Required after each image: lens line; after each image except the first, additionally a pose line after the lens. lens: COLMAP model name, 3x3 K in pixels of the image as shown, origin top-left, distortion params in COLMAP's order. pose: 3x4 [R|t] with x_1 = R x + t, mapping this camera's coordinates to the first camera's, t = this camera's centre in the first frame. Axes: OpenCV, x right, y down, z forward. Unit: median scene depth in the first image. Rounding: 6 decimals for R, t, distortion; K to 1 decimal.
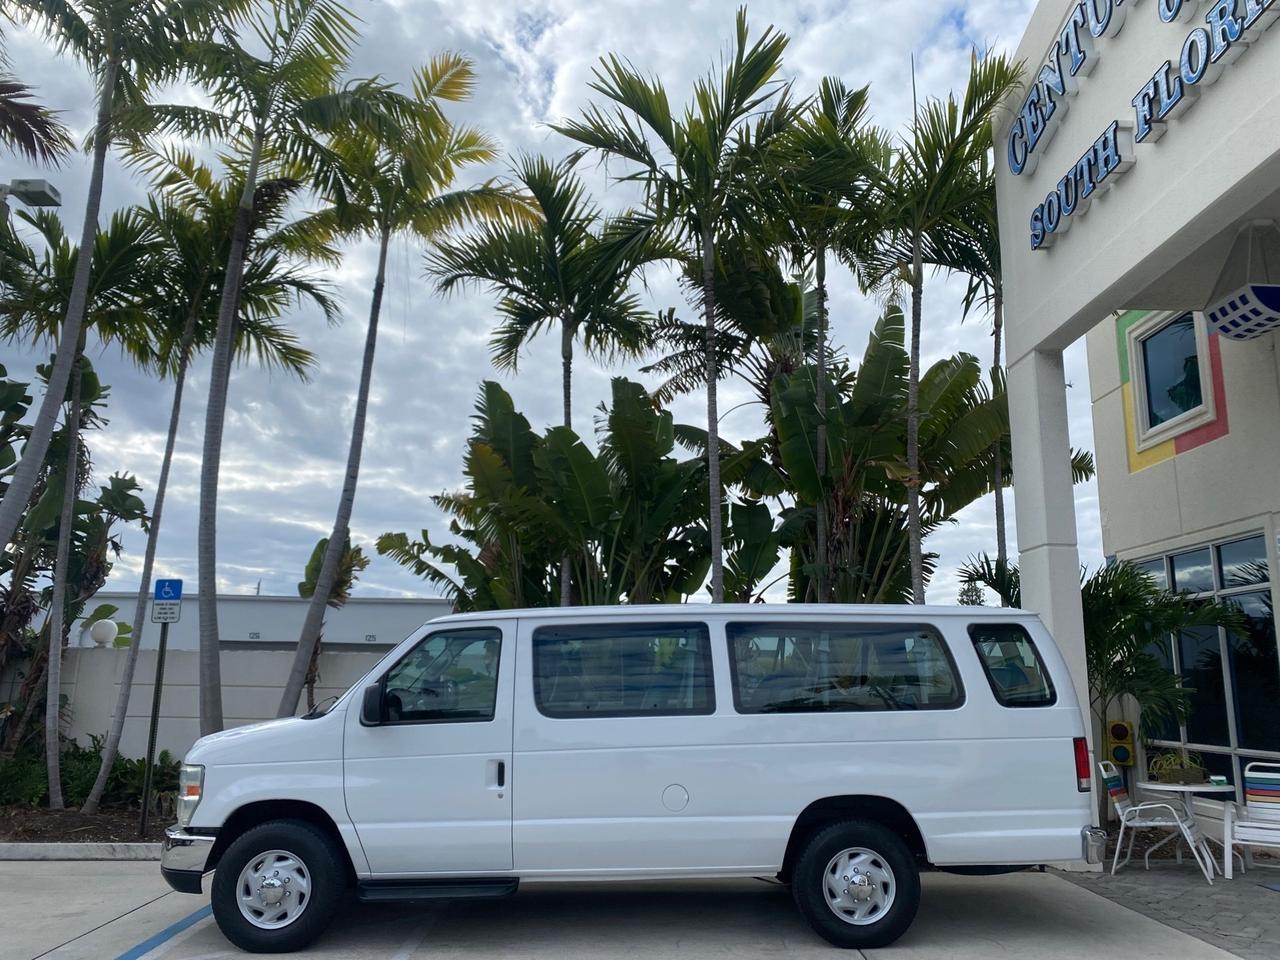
lens RADIAL K [[984.9, 0, 647.7], [0, 984.9, 475.2], [0, 0, 1]] dist [0.014873, -0.015982]
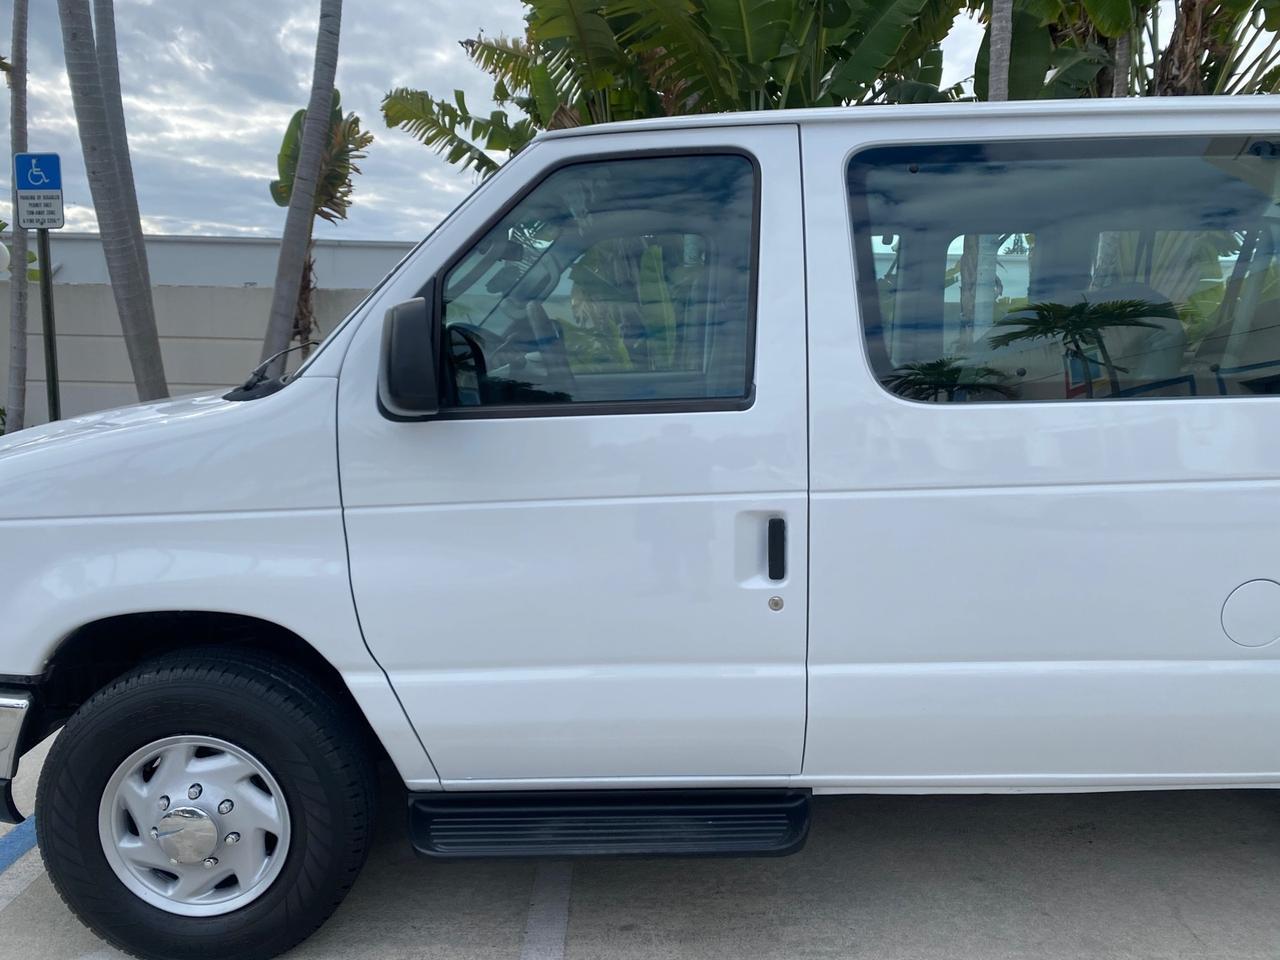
lens RADIAL K [[984.9, 0, 648.6], [0, 984.9, 473.7], [0, 0, 1]] dist [0.014873, -0.015982]
pose [[0.999874, 0.004055, -0.015335, -0.126373], [0.001215, 0.944356, 0.328924, 0.104393], [0.015815, -0.328901, 0.944232, 0.442069]]
